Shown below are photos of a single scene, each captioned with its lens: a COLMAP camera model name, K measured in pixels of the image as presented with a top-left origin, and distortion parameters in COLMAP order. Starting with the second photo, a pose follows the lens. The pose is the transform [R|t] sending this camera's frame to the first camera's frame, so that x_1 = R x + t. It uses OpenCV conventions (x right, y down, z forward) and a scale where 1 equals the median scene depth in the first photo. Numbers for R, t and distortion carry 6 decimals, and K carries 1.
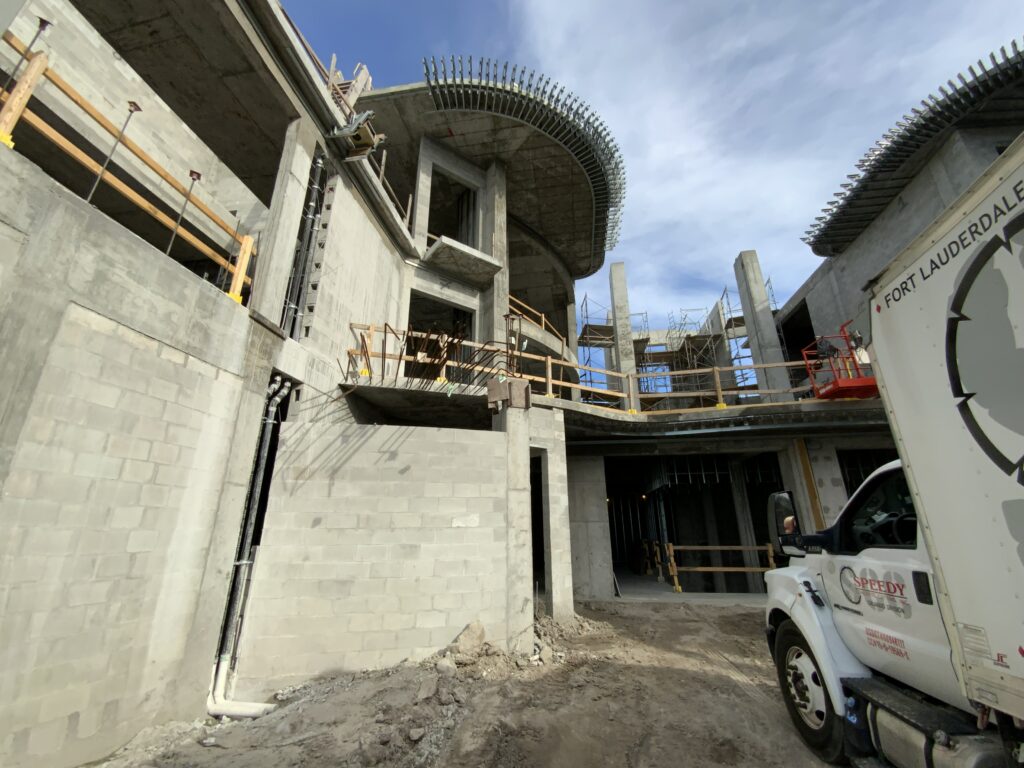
lens RADIAL K [[424.7, 0, 515.1], [0, 424.7, 387.5], [0, 0, 1]] dist [0.003656, 0.000113]
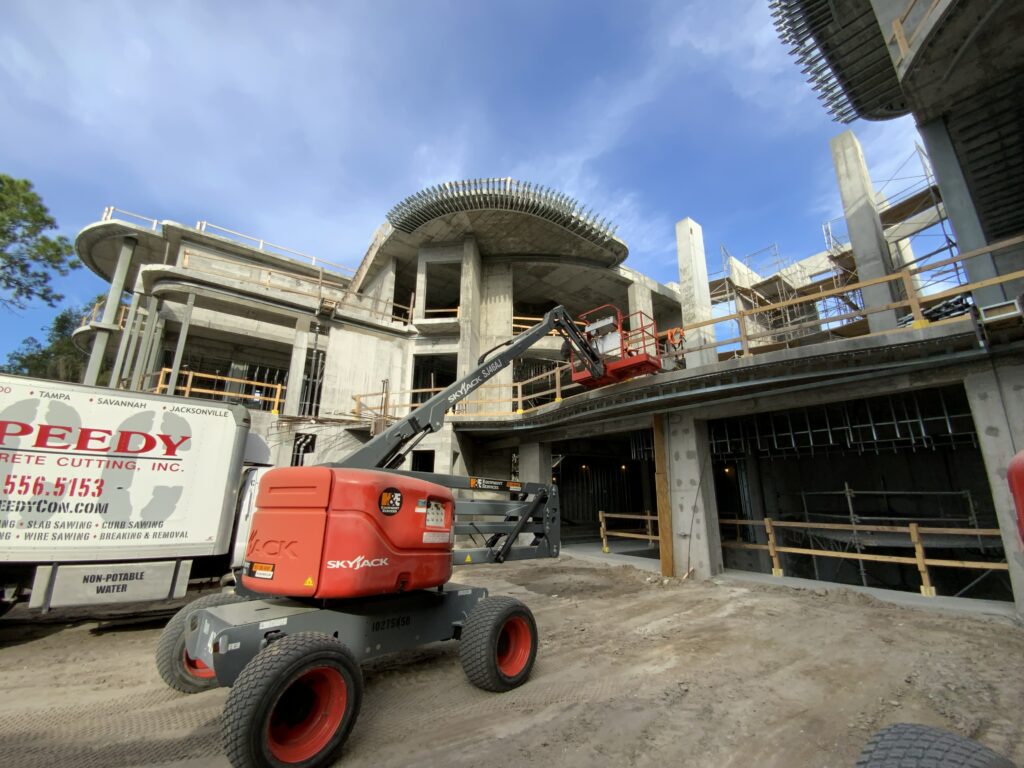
lens RADIAL K [[424.7, 0, 512.7], [0, 424.7, 383.4], [0, 0, 1]] dist [0.003656, 0.000113]
pose [[0.718387, -0.168953, -0.674814, 1.137363], [0.213236, 0.976843, -0.017567, -0.009815], [0.662156, -0.131275, 0.737778, 0.021024]]
